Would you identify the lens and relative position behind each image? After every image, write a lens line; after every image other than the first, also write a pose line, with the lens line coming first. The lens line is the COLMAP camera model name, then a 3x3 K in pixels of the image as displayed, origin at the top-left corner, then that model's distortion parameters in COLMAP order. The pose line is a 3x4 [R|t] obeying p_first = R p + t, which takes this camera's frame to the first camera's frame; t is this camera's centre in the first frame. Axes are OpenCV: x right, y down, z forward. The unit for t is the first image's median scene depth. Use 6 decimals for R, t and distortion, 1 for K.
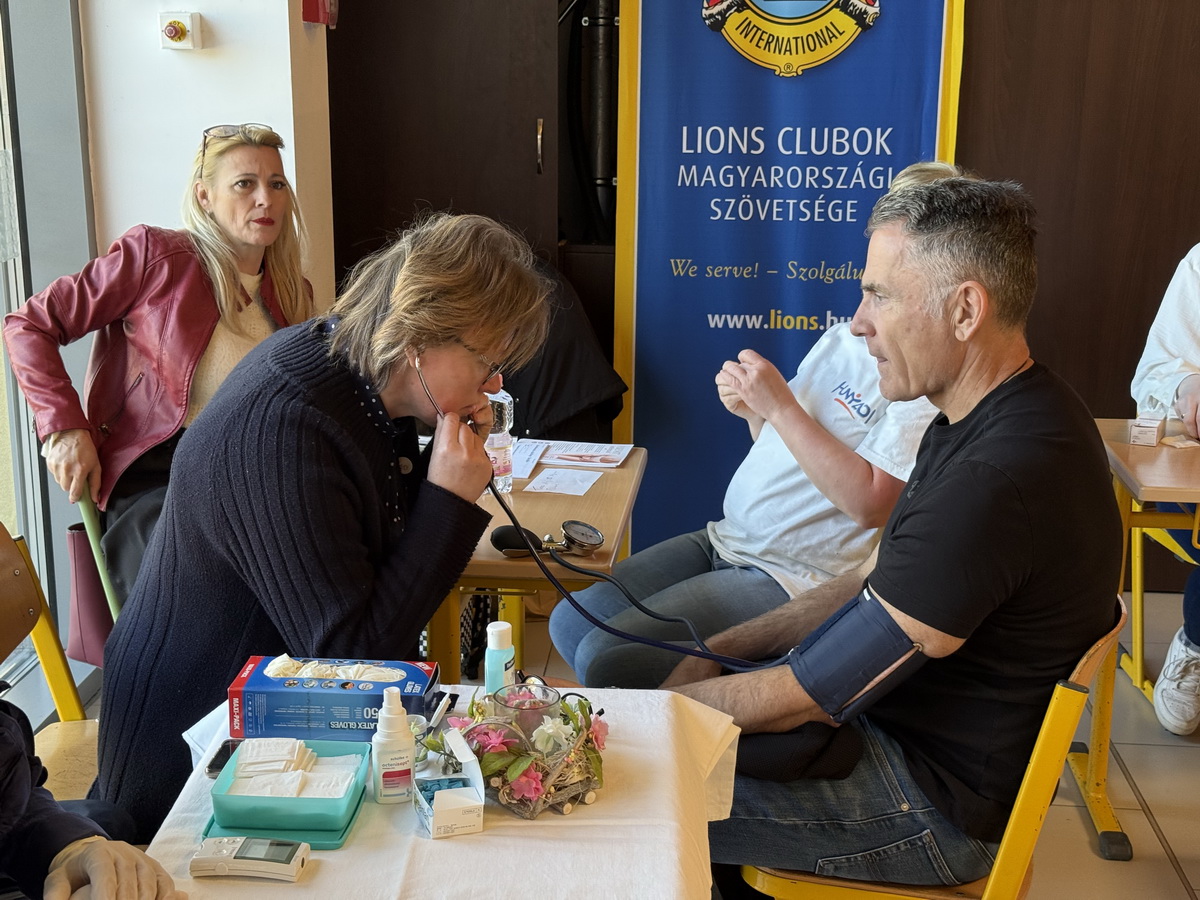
lens RADIAL K [[1675.4, 0, 600.0], [0, 1675.4, 450.0], [0, 0, 1]] dist [0.167910, -0.058253]
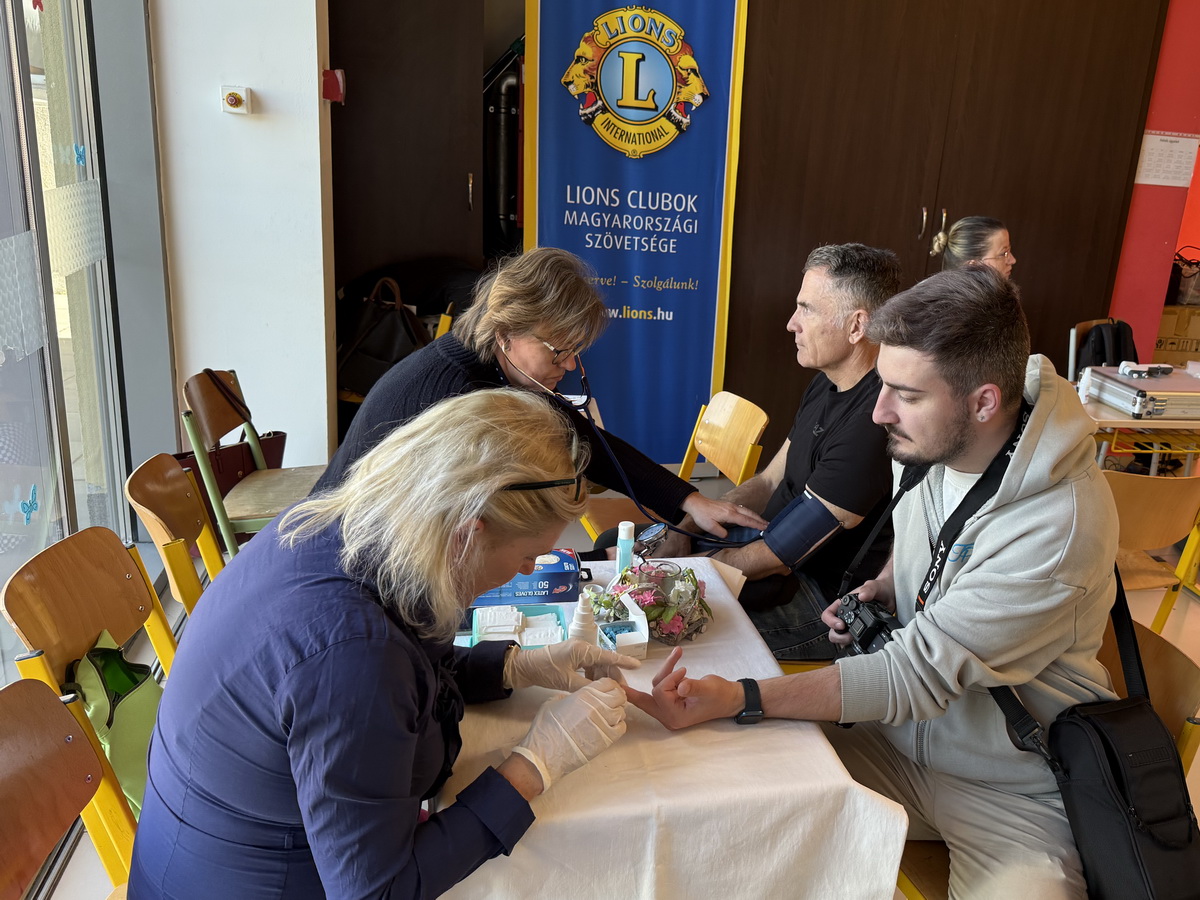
lens RADIAL K [[1059.1, 0, 721.2], [0, 1059.1, 447.9], [0, 0, 1]] dist [0.101332, -0.005012]
pose [[0.944928, -0.021930, 0.326542, -0.142997], [0.000526, 0.997853, 0.065492, -0.015902], [-0.327277, -0.061713, 0.942911, 0.016904]]
